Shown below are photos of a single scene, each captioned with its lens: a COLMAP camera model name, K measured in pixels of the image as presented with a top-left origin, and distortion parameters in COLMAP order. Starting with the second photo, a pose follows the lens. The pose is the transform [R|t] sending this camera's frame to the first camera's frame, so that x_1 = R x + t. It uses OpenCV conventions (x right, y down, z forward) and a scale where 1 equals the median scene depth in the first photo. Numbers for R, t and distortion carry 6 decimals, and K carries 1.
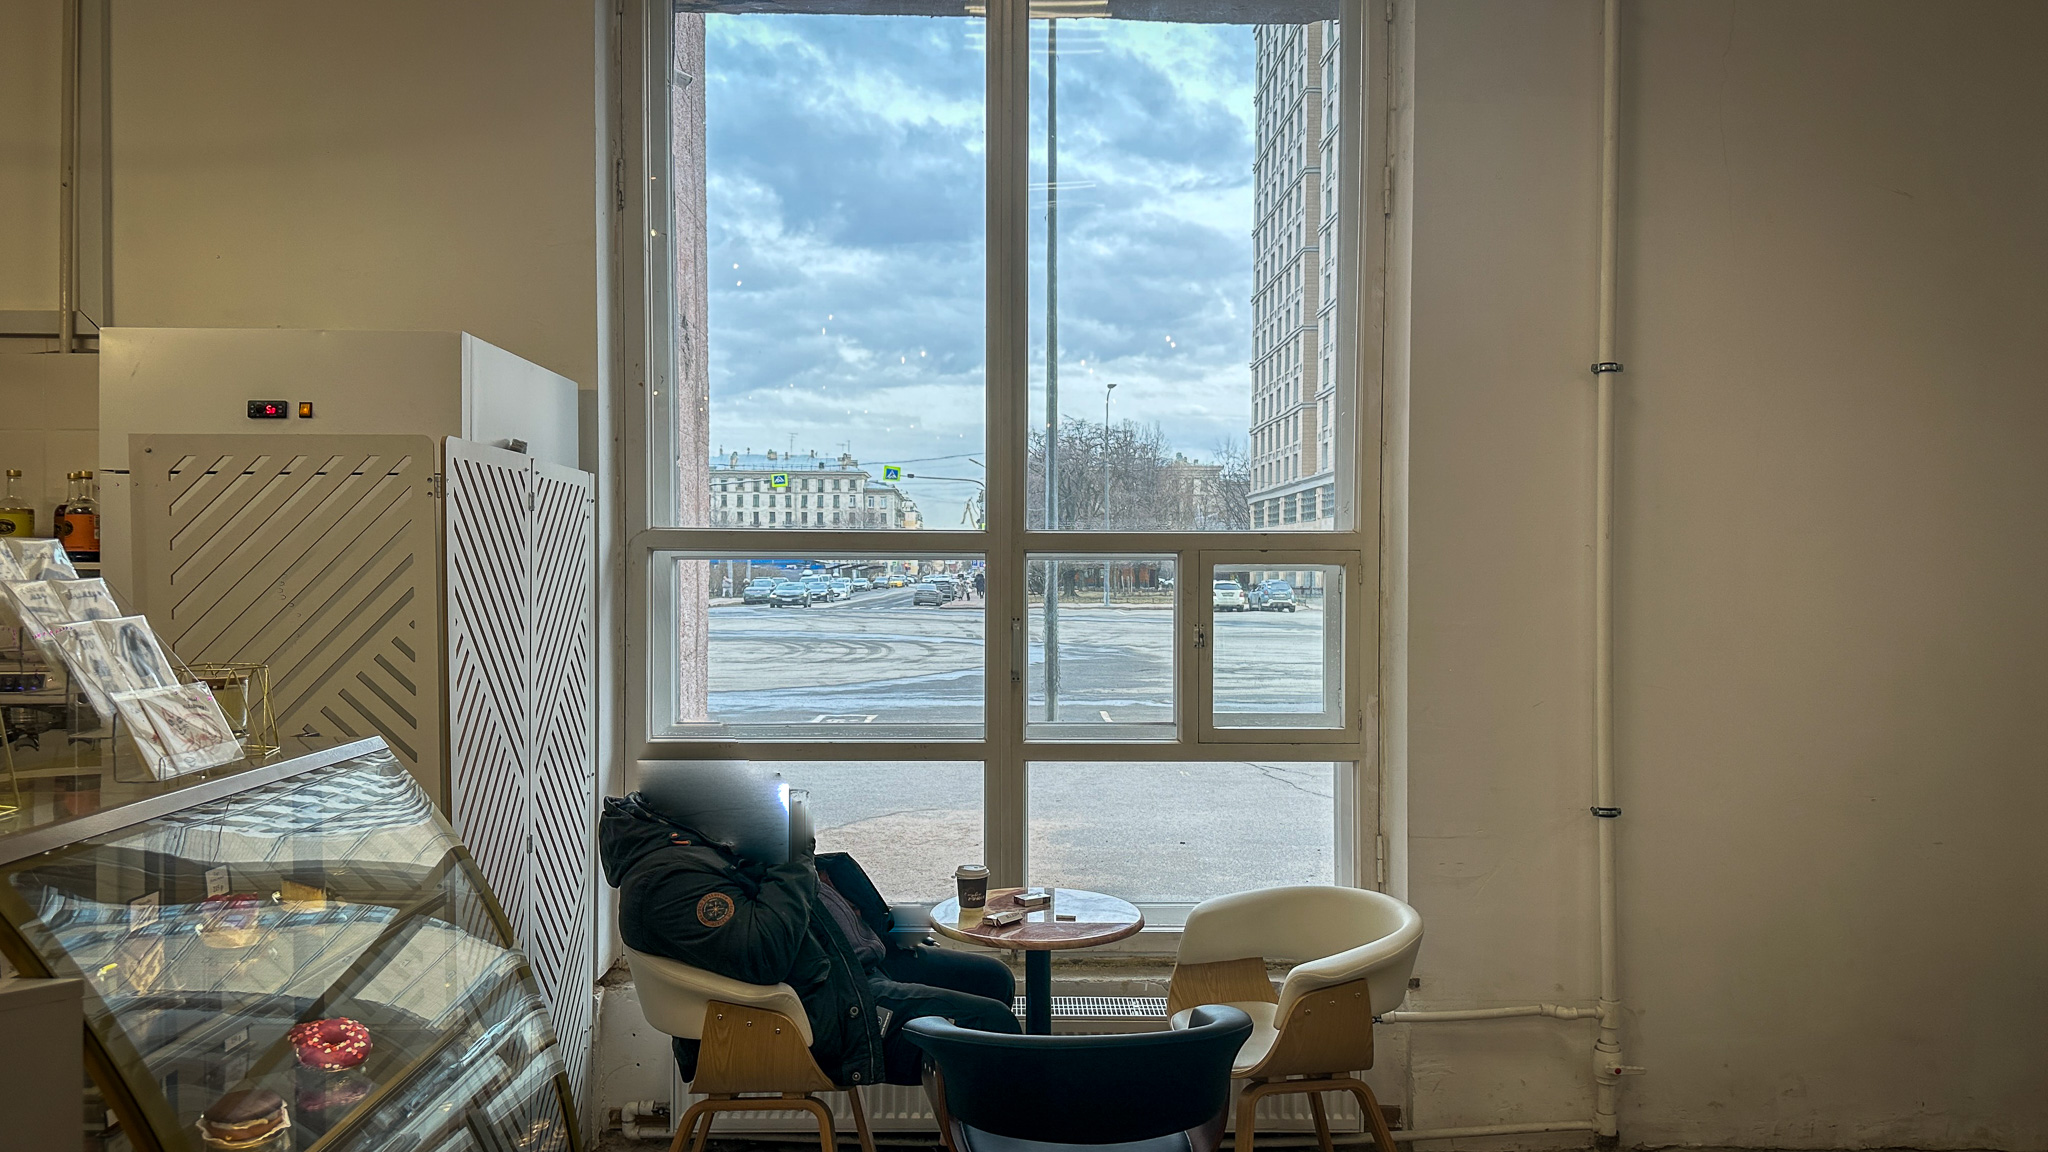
lens RADIAL K [[1432.8, 0, 1032.4], [0, 1432.8, 577.4], [0, 0, 1]] dist [0.003922, -0.009858]
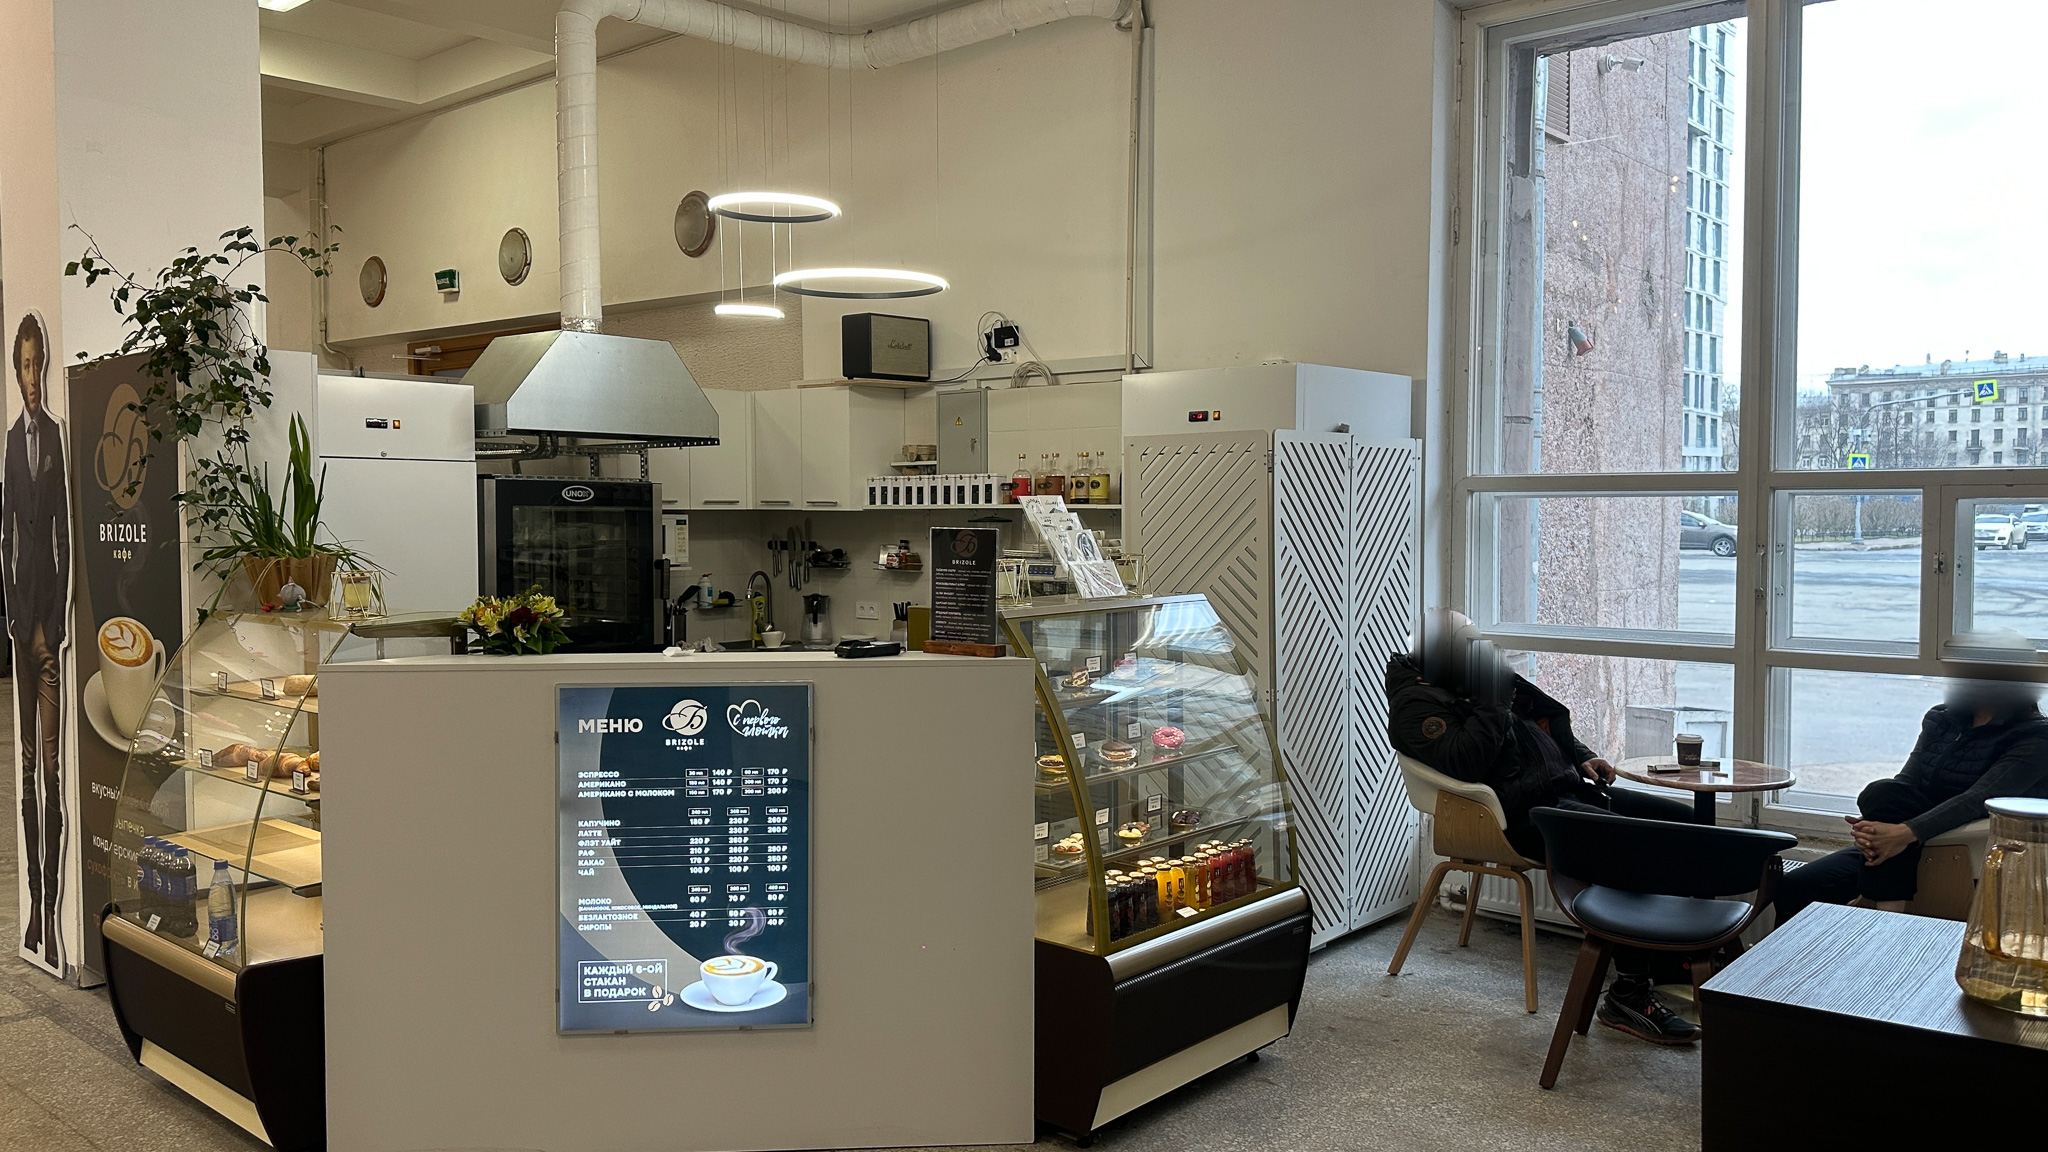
lens RADIAL K [[1535.2, 0, 1022.3], [0, 1535.2, 573.7], [0, 0, 1]] dist [0.045820, 0.000692]
pose [[0.733160, 0.027472, -0.679501, 0.429556], [-0.000189, 0.999192, 0.040193, -0.000498], [0.680056, -0.029340, 0.732573, -0.382546]]
